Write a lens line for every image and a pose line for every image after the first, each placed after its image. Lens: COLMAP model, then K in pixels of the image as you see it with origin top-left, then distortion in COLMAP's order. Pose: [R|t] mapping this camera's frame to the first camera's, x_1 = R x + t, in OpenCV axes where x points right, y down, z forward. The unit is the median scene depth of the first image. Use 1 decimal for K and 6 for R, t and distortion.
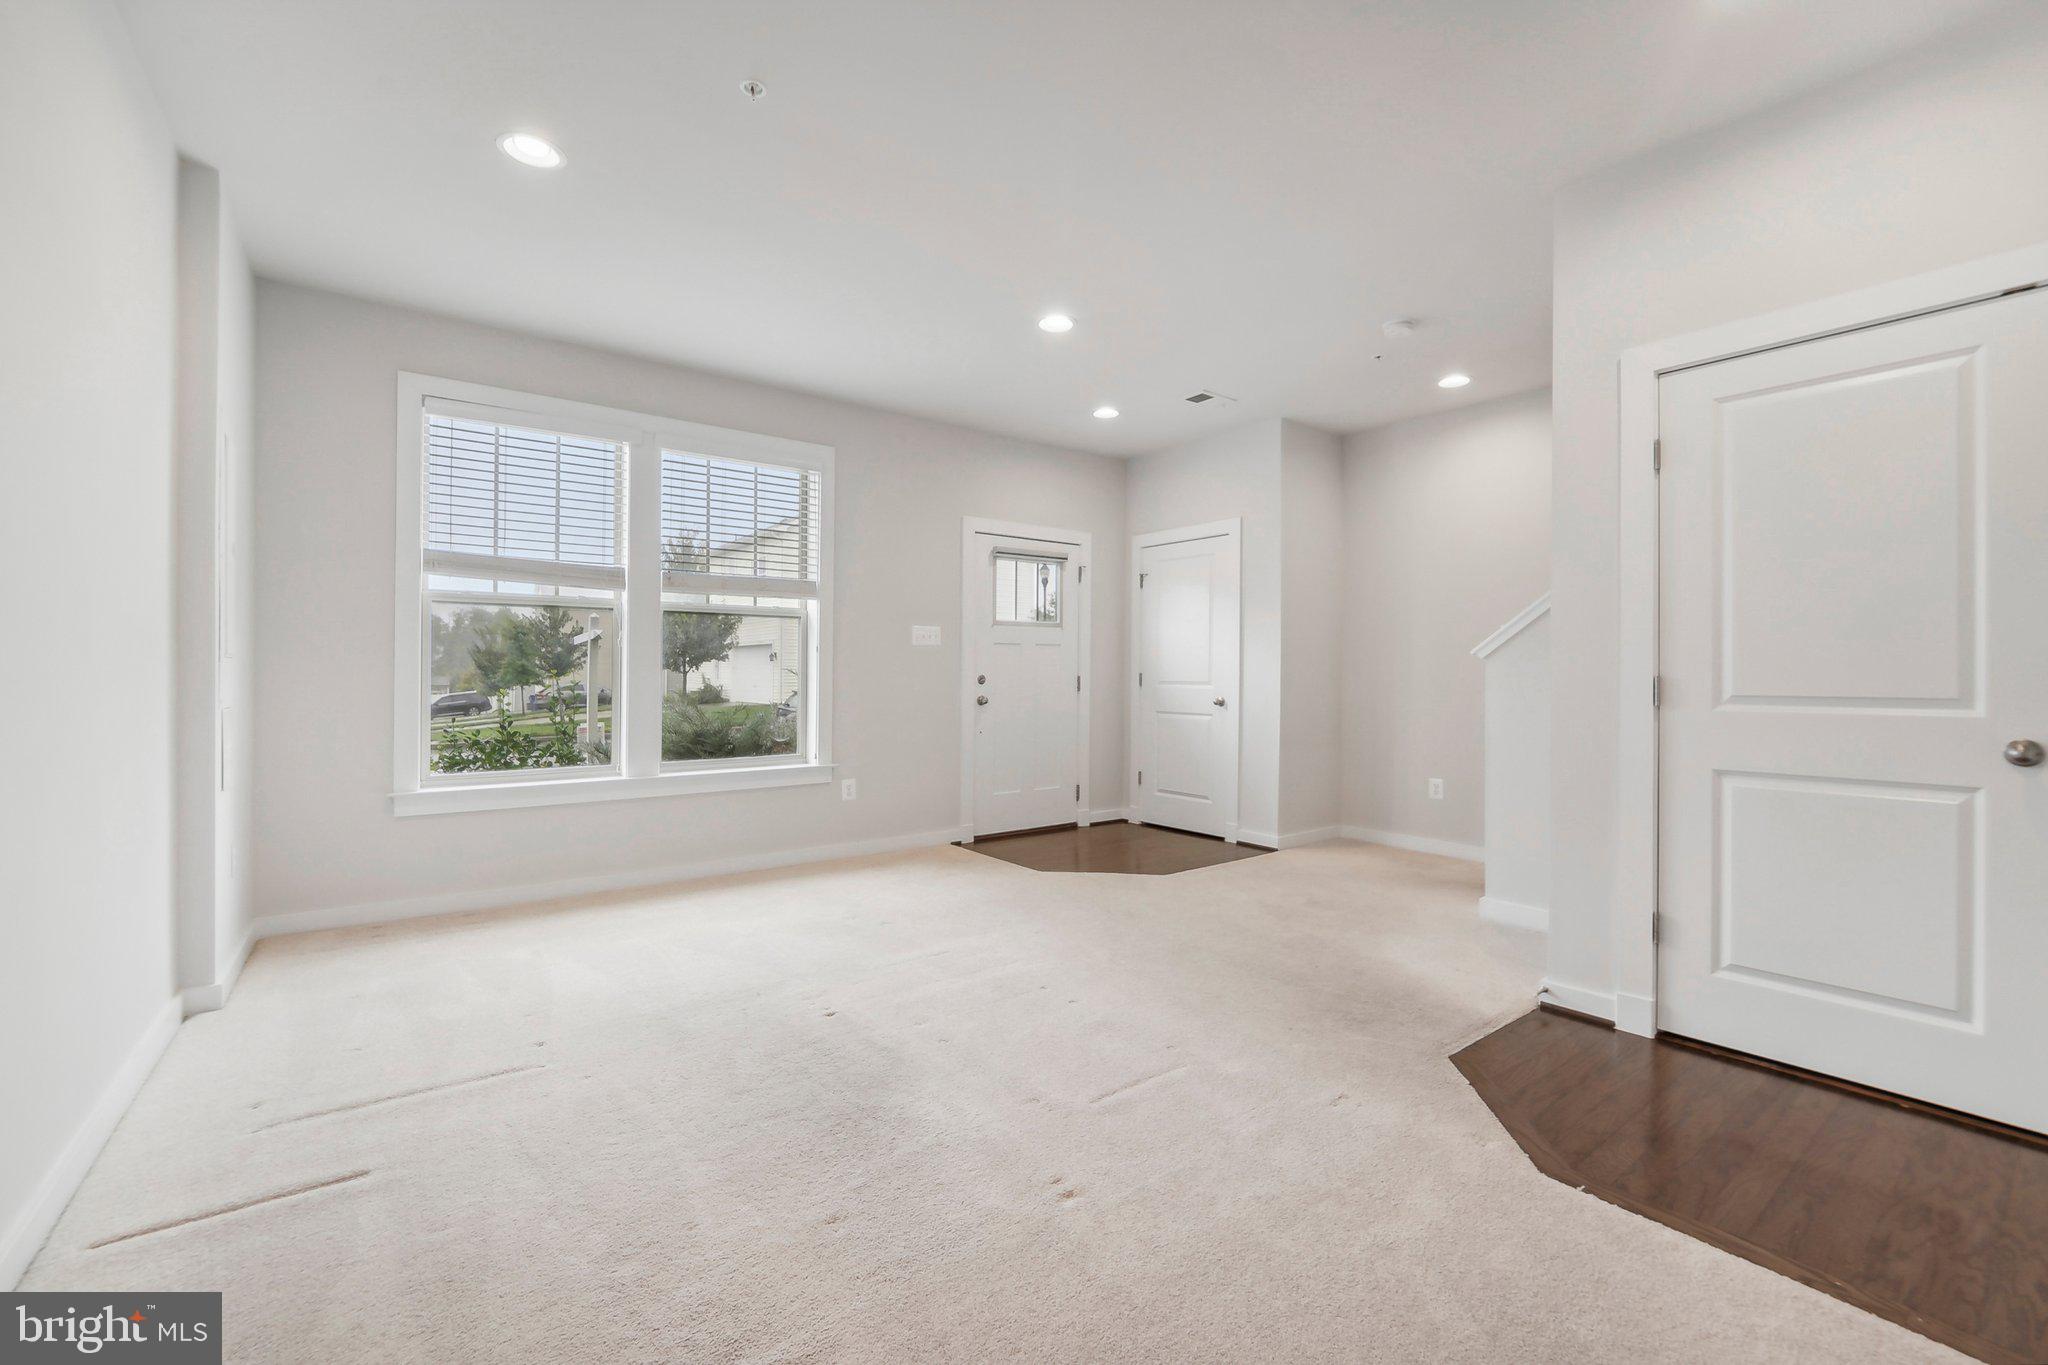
lens RADIAL K [[851.5, 0, 1032.3], [0, 851.5, 679.0], [0, 0, 1]] dist [-0.003118, -0.000312]
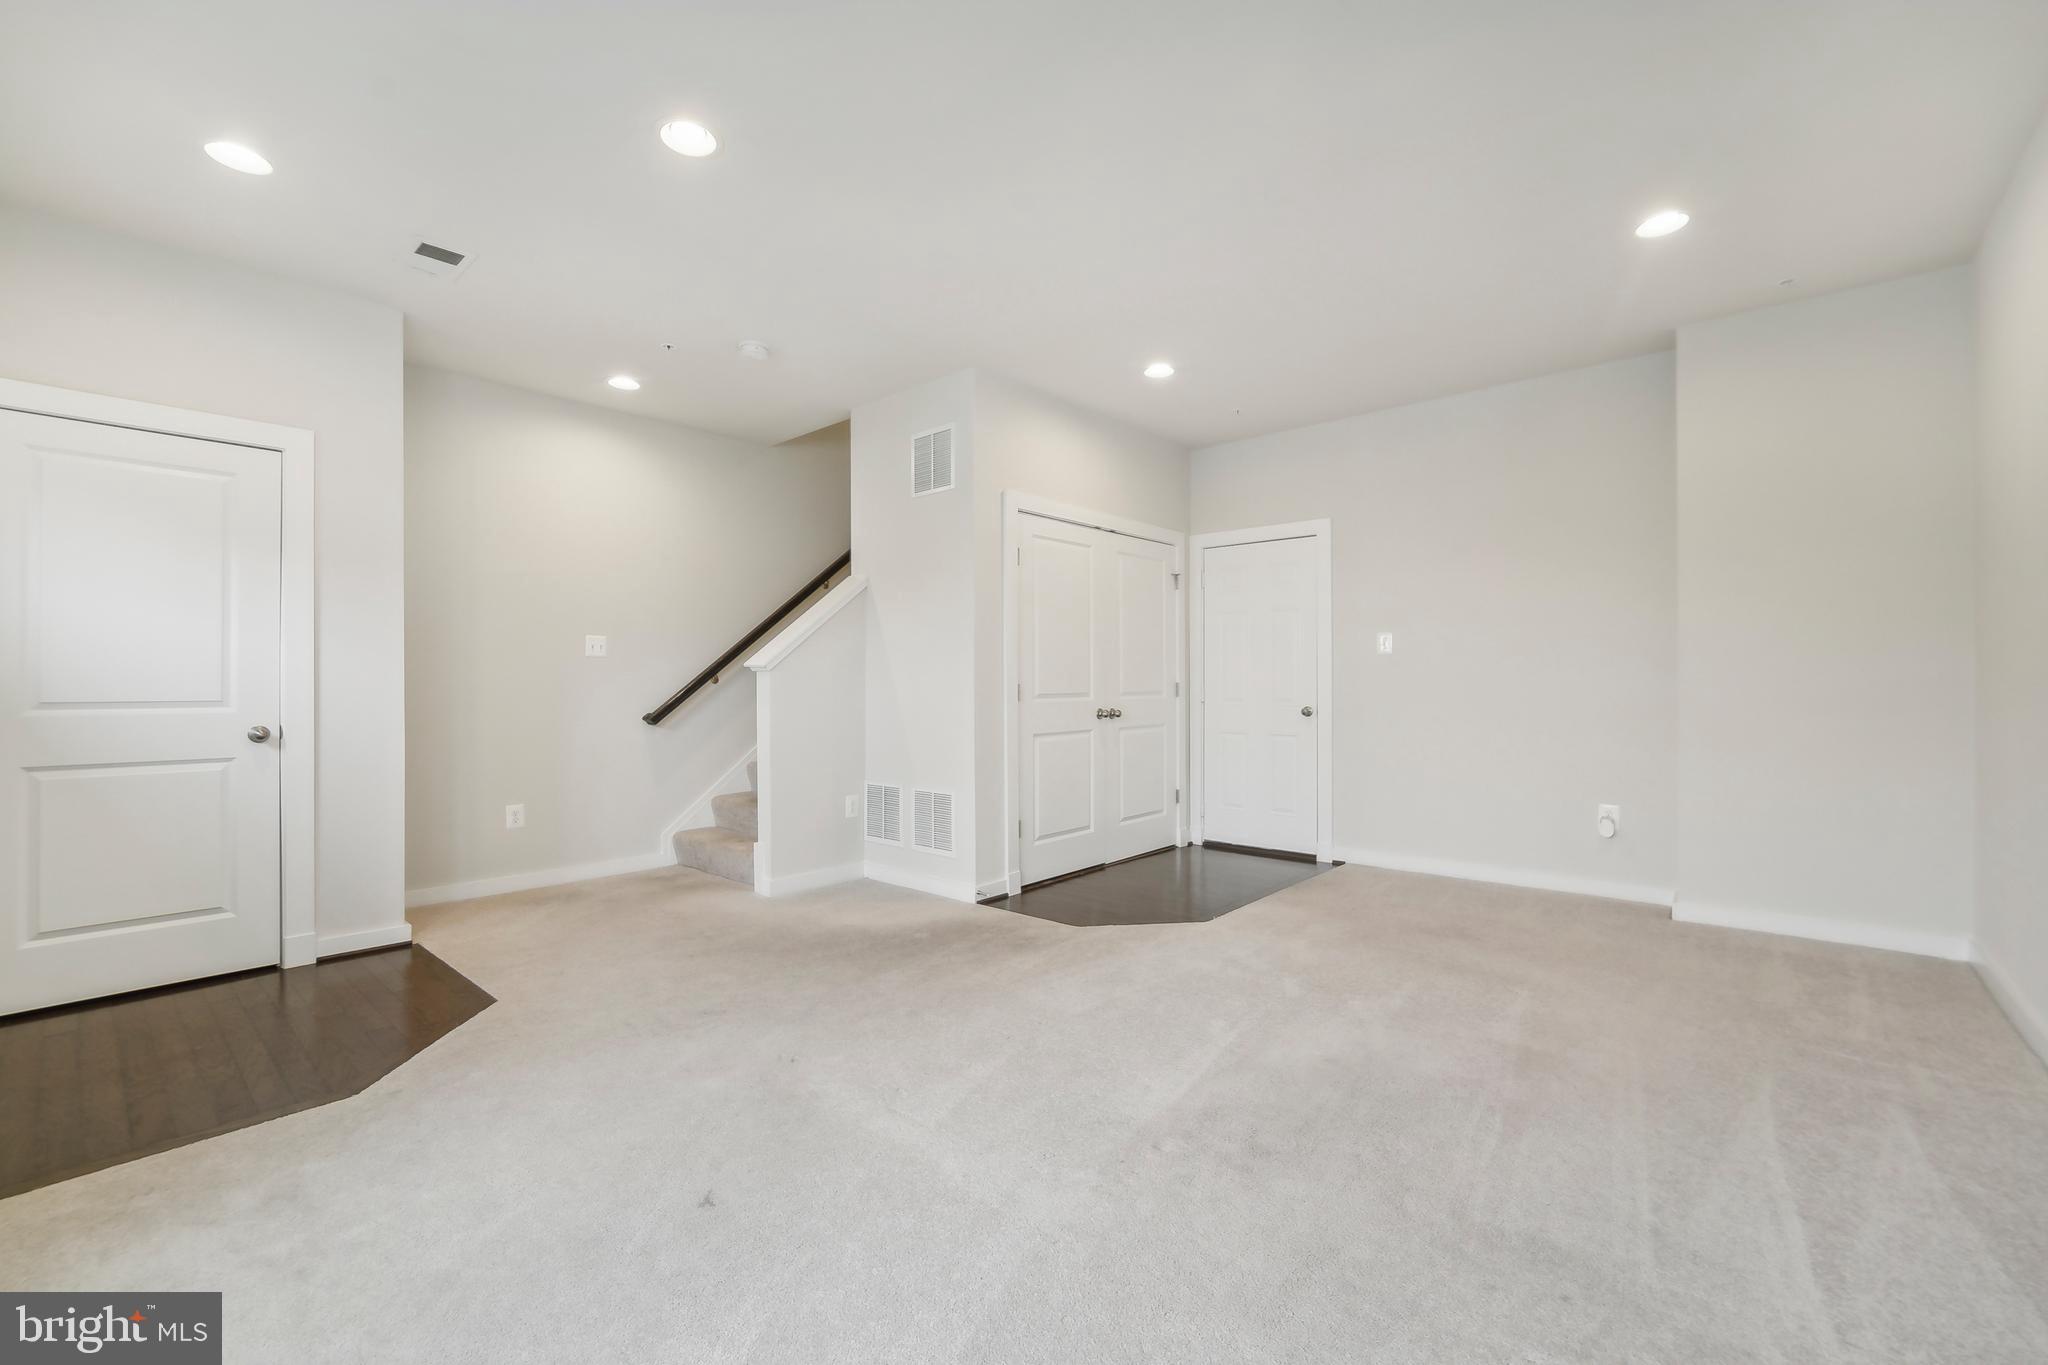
lens RADIAL K [[851.5, 0, 1032.3], [0, 851.5, 679.0], [0, 0, 1]] dist [-0.003118, -0.000312]
pose [[-0.199639, -0.000507, 0.979869, -0.858040], [0.009788, 0.999949, 0.002512, -0.015233], [-0.979821, 0.010092, -0.199624, 1.158721]]
